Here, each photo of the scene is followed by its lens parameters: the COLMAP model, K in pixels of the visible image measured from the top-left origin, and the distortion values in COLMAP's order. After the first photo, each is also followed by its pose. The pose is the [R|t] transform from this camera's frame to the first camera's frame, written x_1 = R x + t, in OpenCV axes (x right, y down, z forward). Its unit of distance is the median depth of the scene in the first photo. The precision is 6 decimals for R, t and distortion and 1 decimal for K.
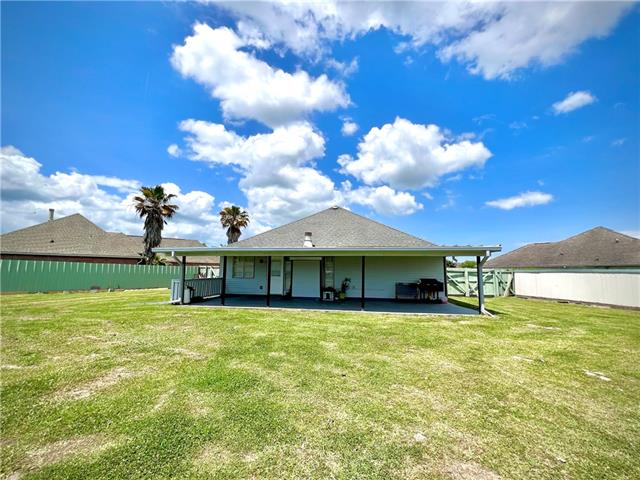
lens RADIAL K [[258.6, 0, 319.4], [0, 258.6, 239.3], [0, 0, 1]] dist [0.002292, 0.000443]
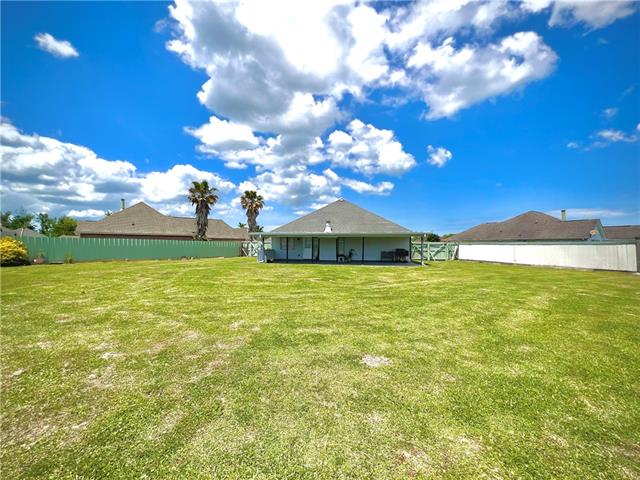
lens RADIAL K [[258.6, 0, 320.0], [0, 258.6, 241.0], [0, 0, 1]] dist [0.002292, 0.000443]
pose [[0.999491, -0.007388, 0.031033, -0.116853], [0.003896, 0.993802, 0.111098, -0.065767], [-0.031662, -0.110921, 0.993325, -0.489288]]
